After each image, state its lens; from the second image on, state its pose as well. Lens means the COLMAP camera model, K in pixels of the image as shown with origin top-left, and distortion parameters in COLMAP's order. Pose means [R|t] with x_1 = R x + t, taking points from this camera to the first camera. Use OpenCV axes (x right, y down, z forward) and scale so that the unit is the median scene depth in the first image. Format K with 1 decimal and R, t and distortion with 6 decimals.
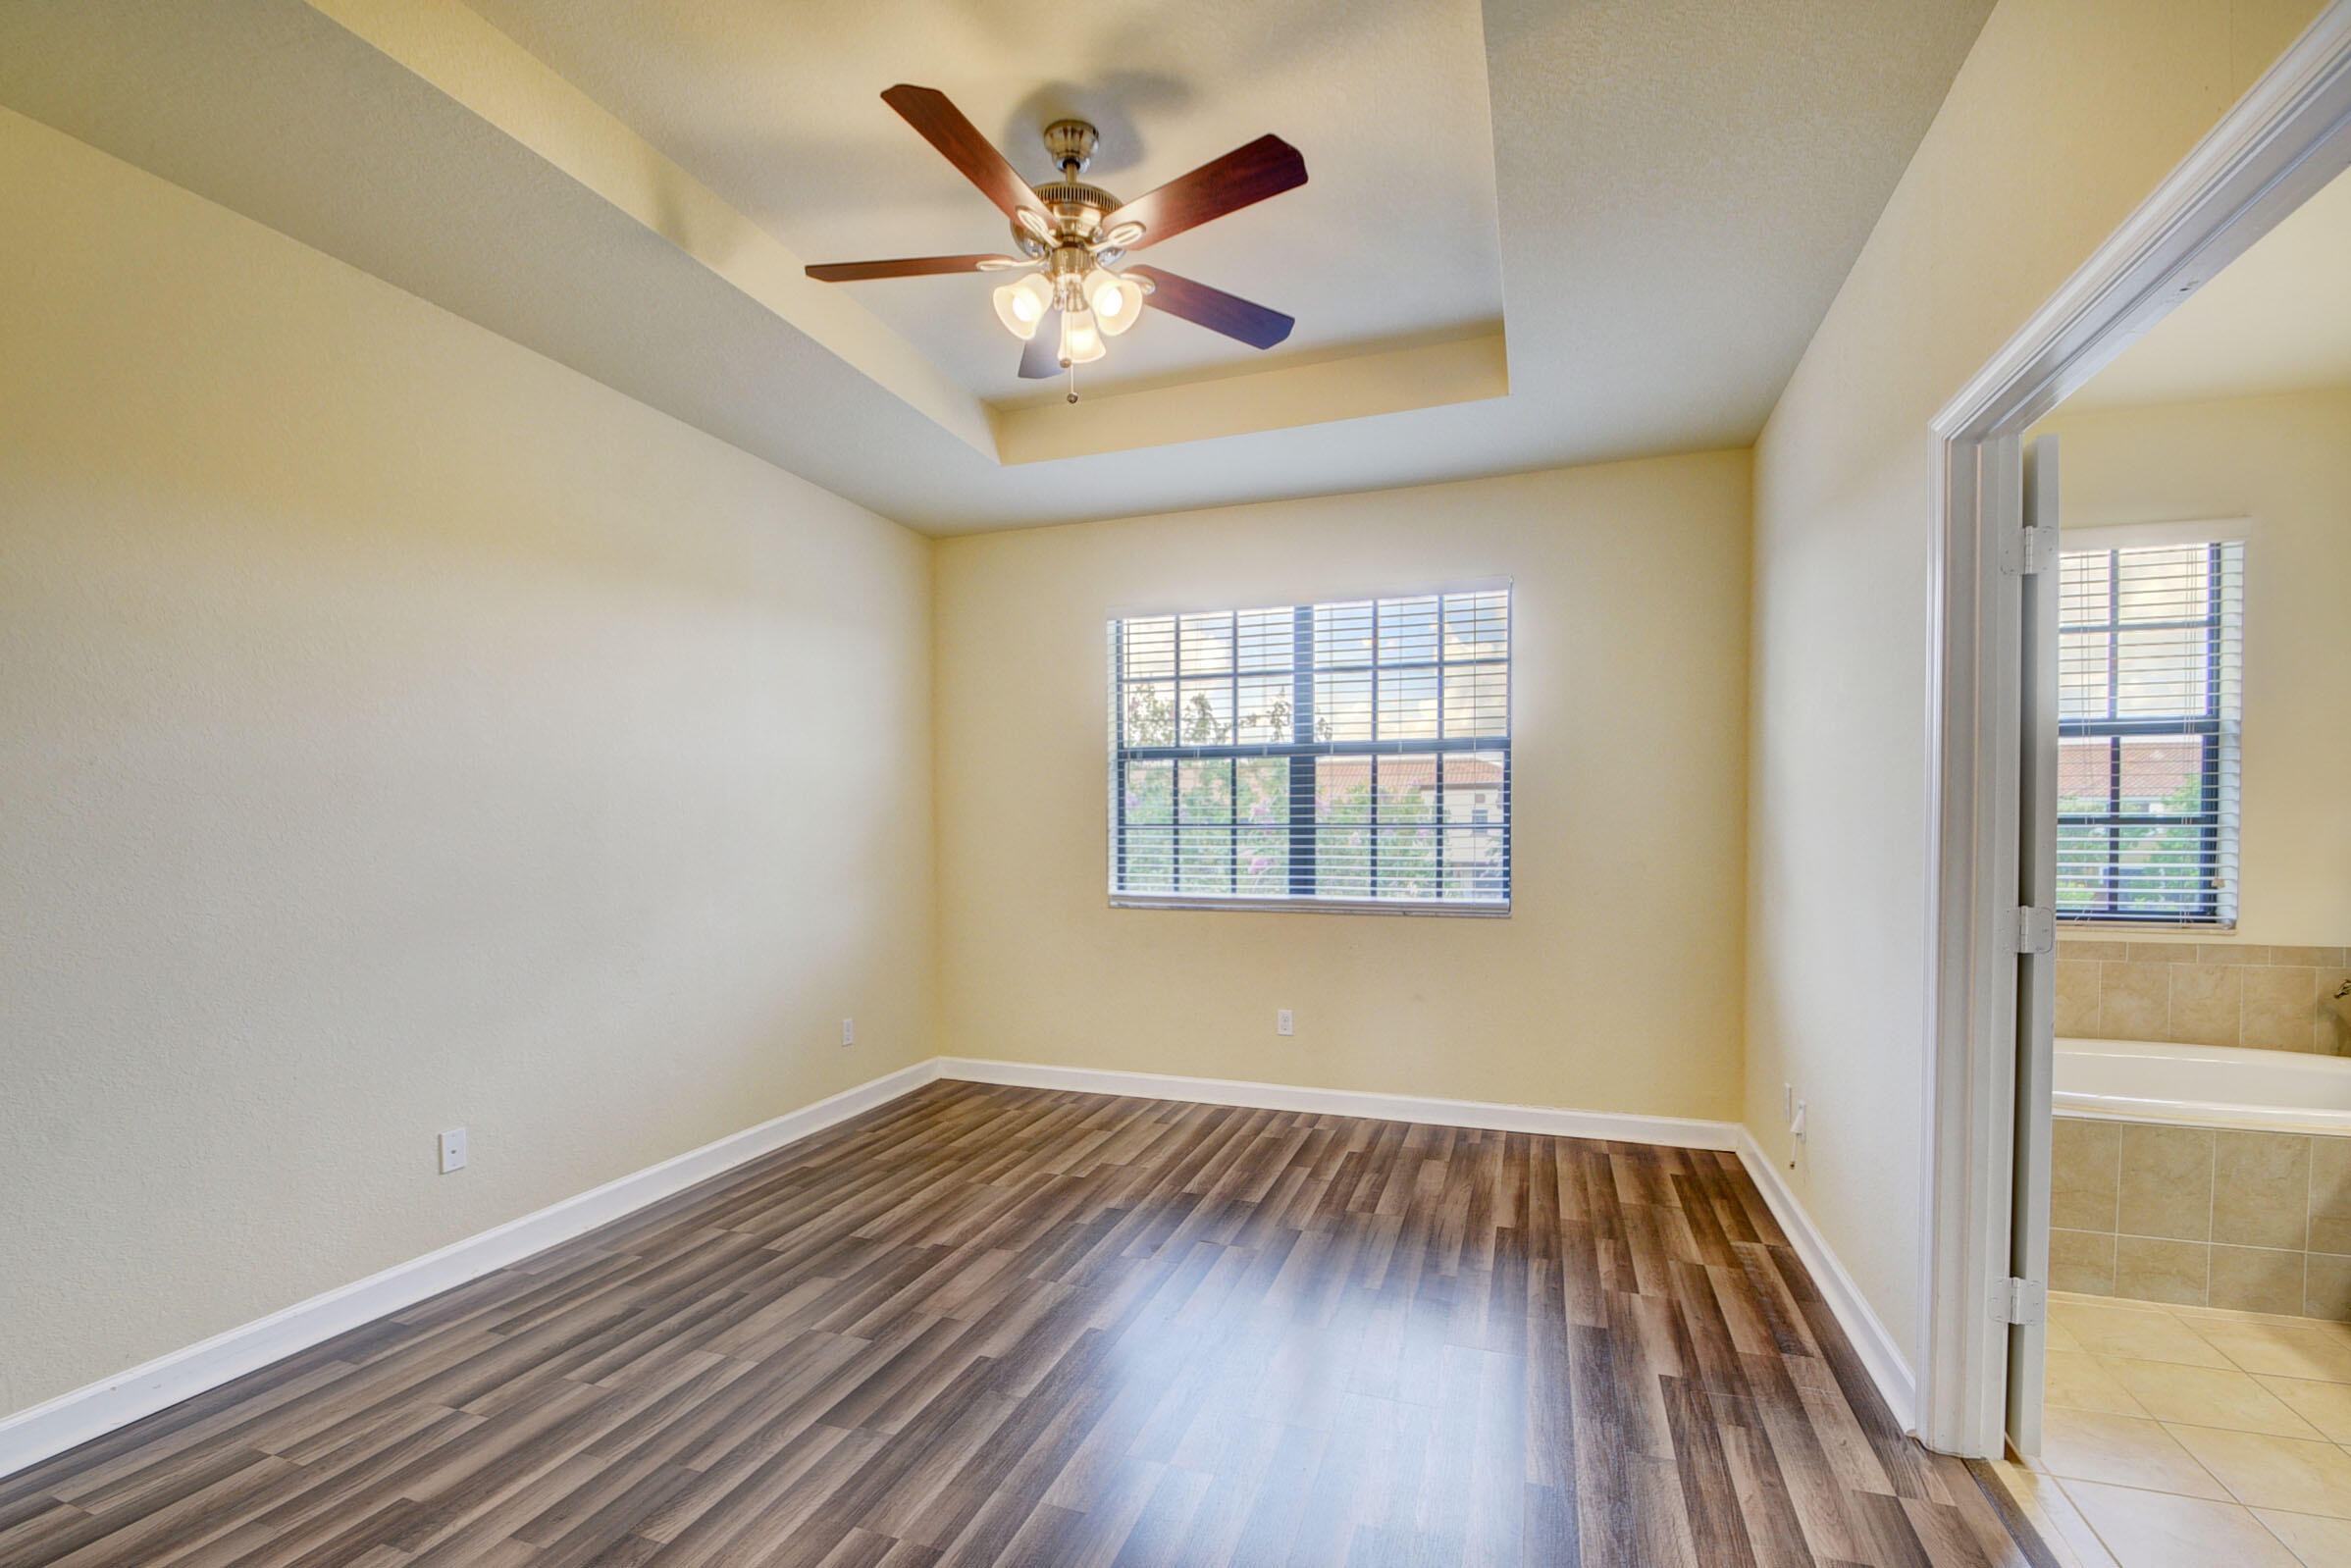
lens RADIAL K [[1044.7, 0, 1169.3], [0, 1044.7, 850.4], [0, 0, 1]] dist [-0.004807, -0.003145]
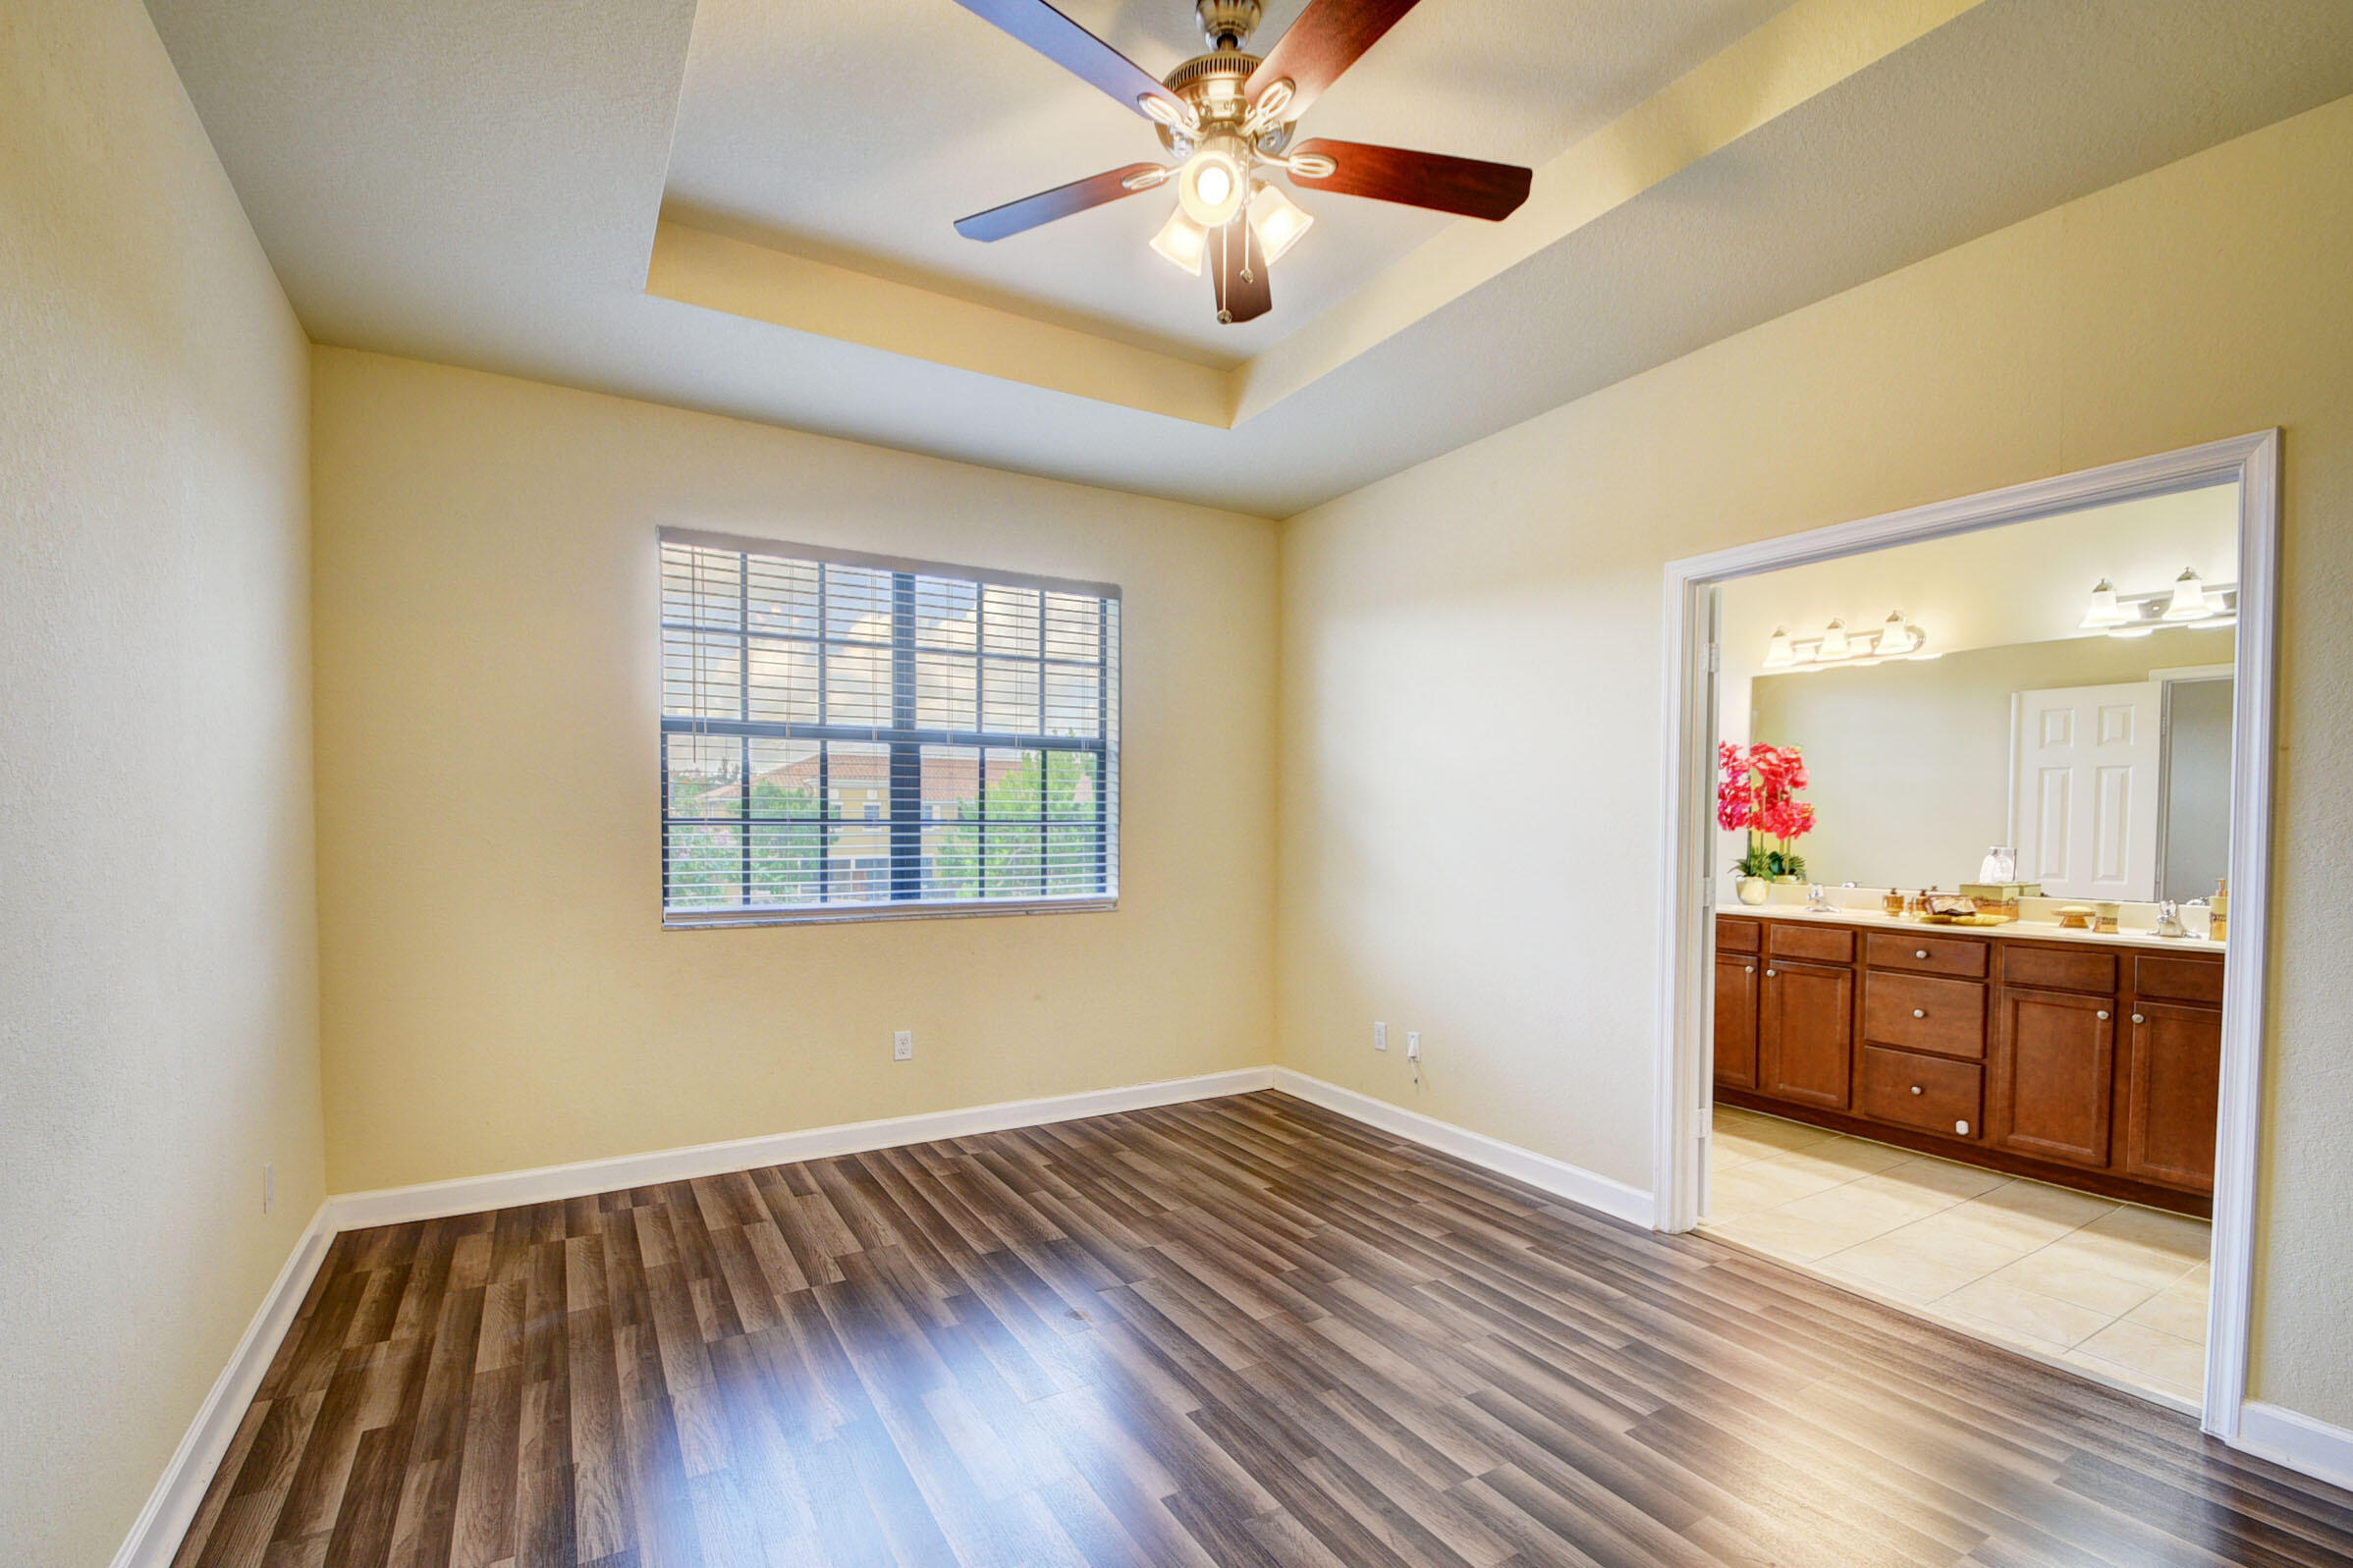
lens RADIAL K [[1045.5, 0, 1186.7], [0, 1045.5, 844.5], [0, 0, 1]] dist [-0.004807, -0.003145]
pose [[0.635306, -0.014637, 0.772122, -0.492684], [0.010345, 0.999892, 0.010443, -0.013456], [-0.772191, 0.001353, 0.635389, 0.303867]]
